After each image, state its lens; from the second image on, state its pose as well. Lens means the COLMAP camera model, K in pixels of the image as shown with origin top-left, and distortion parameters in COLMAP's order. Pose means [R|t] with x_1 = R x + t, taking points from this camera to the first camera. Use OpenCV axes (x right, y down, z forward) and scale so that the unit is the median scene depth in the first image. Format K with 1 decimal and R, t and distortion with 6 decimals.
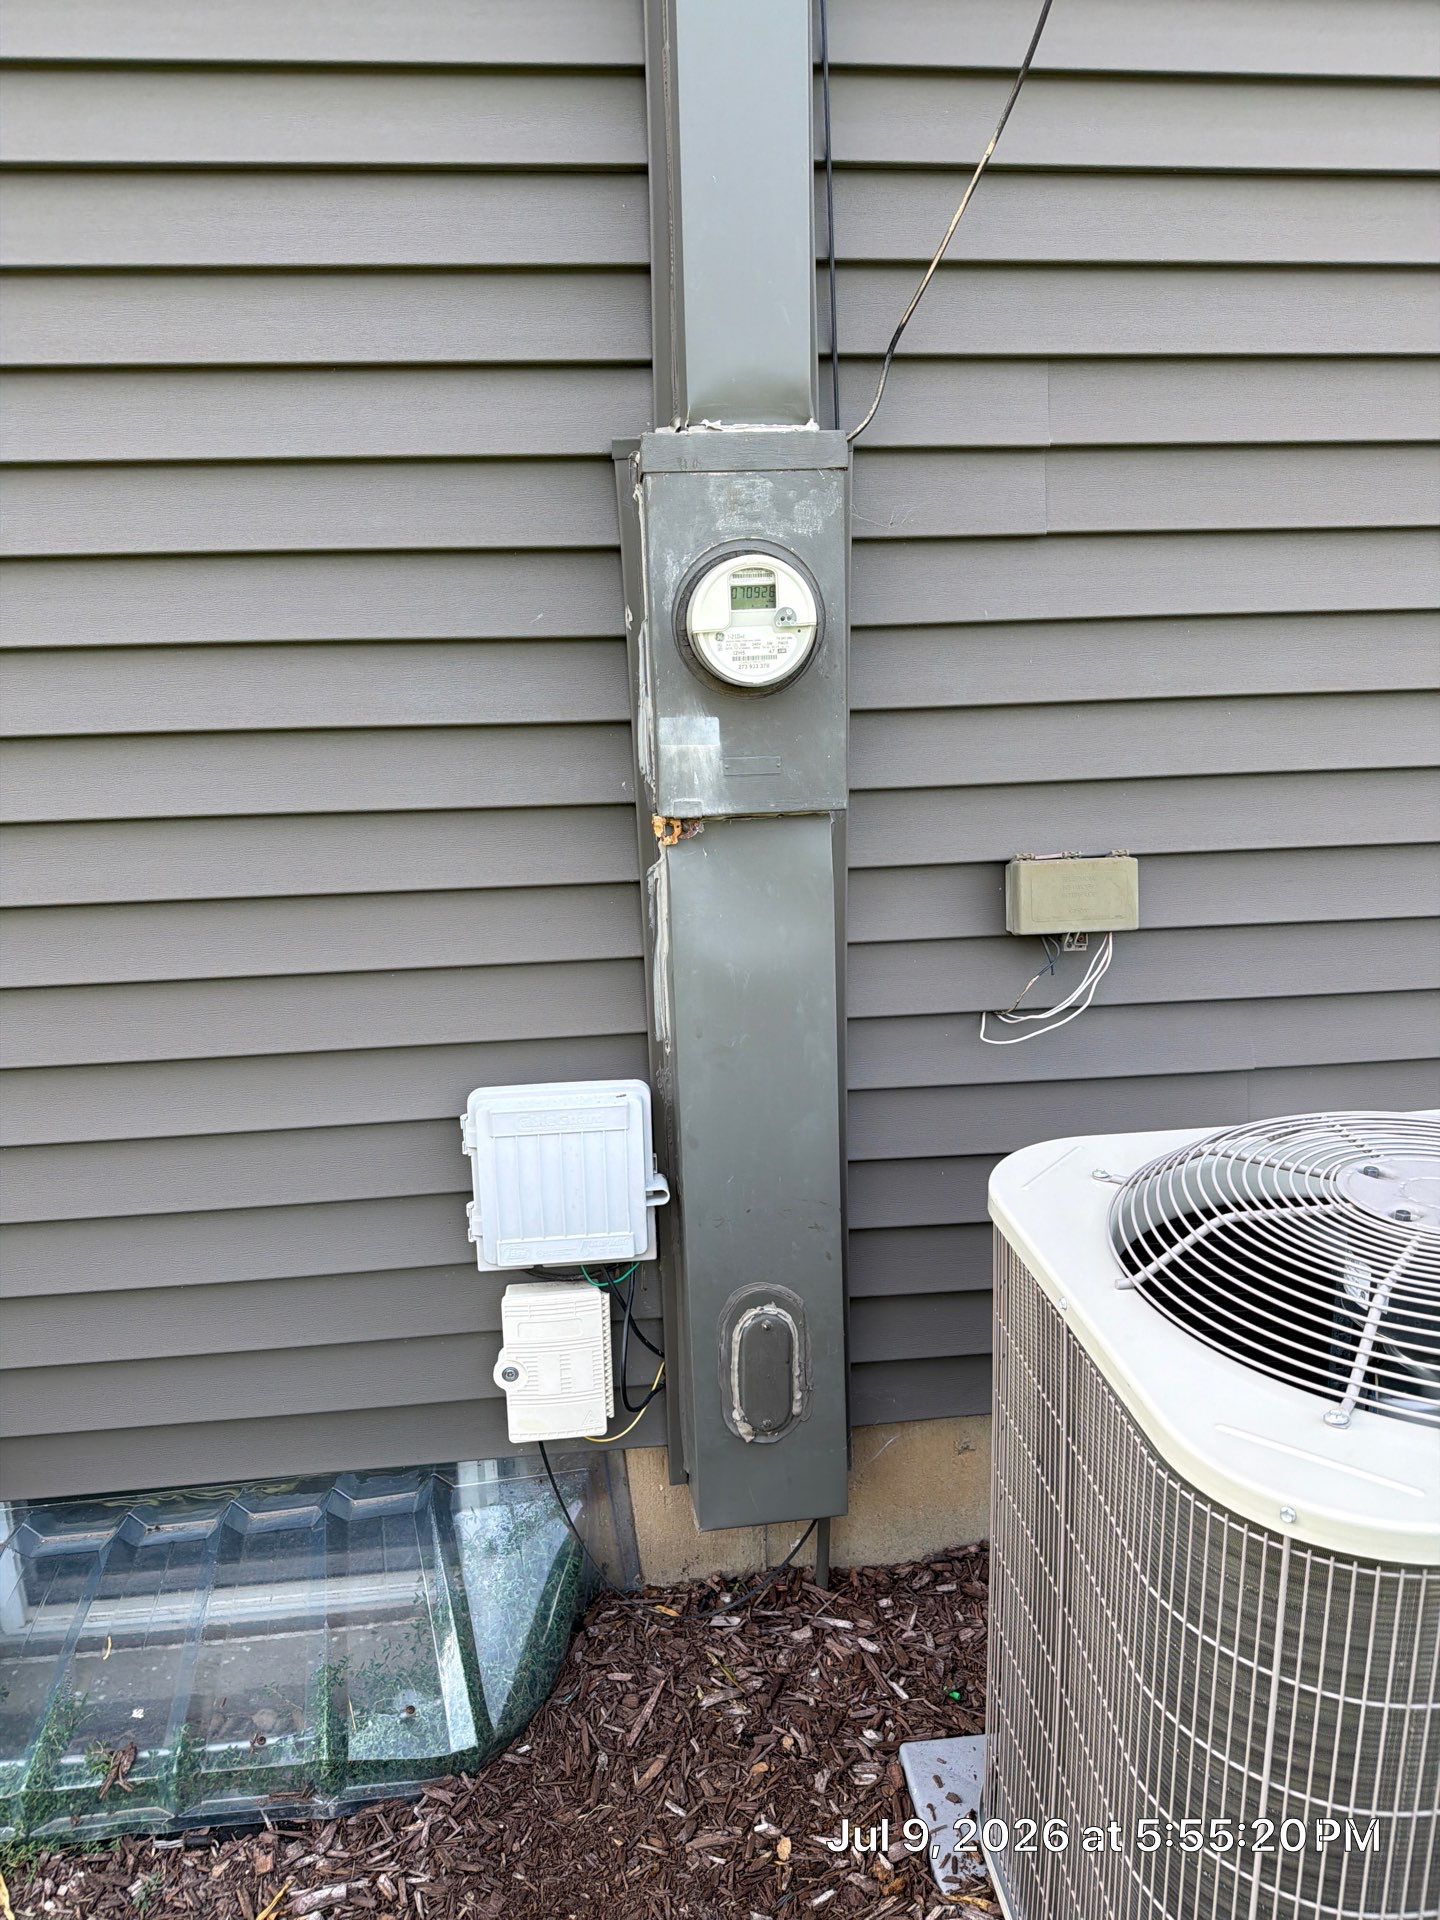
lens RADIAL K [[1372.2, 0, 720.0], [0, 1372.2, 960.0], [0, 0, 1]] dist [0.141676, -0.284150]
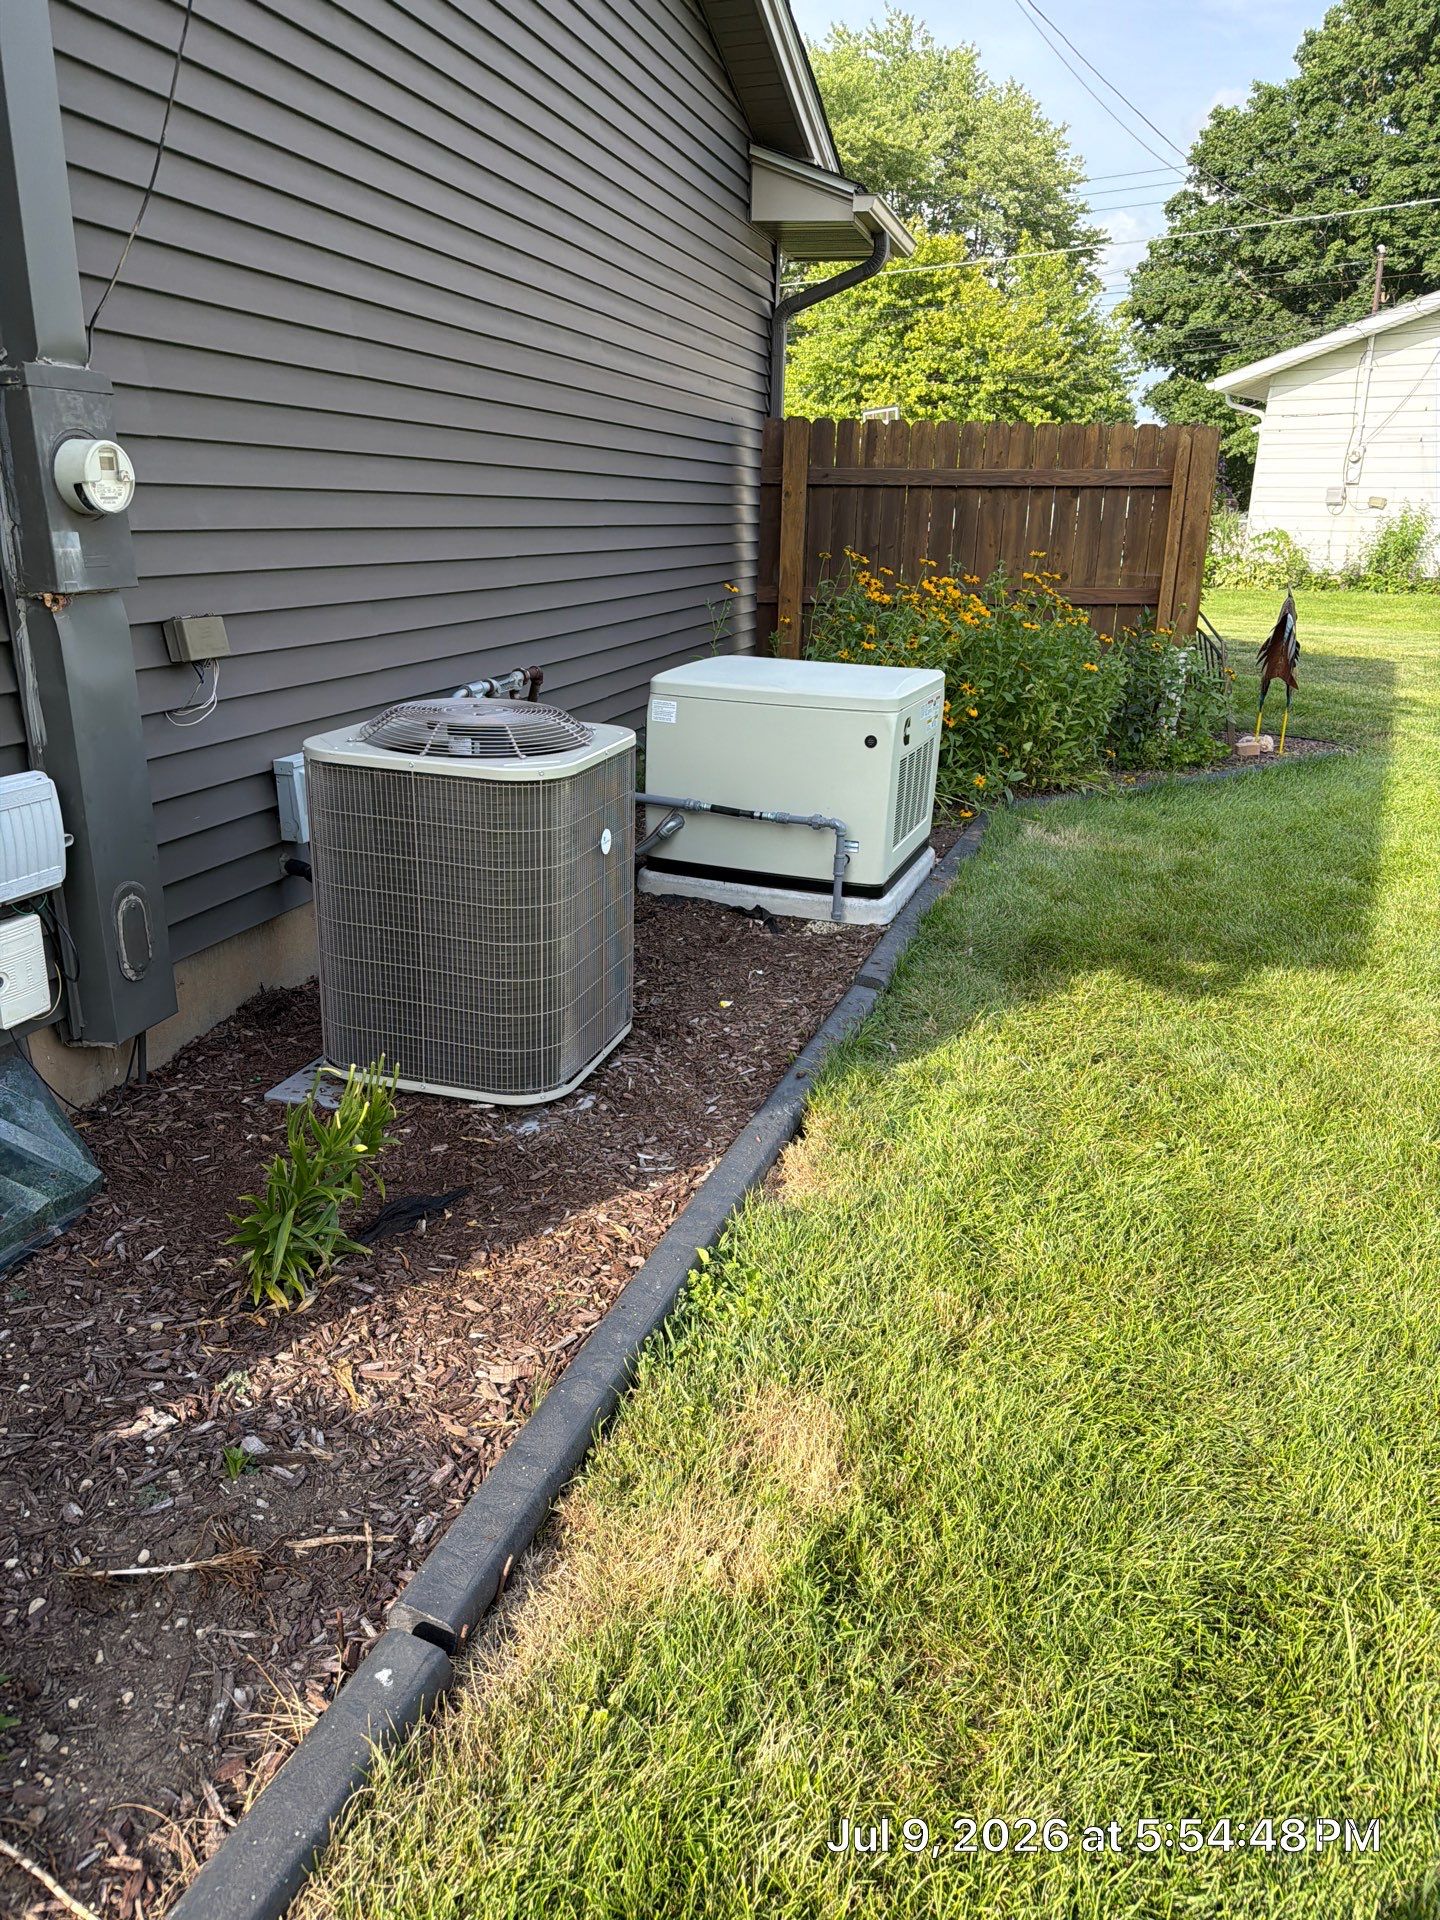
lens RADIAL K [[1367.6, 0, 700.7], [0, 1367.6, 944.1], [0, 0, 1]] dist [0.135598, -0.200316]
pose [[0.394996, -0.252885, 0.883191, -1.224330], [0.197731, 0.962238, 0.187086, 0.129887], [-0.897151, 0.100736, 0.430083, -0.352474]]
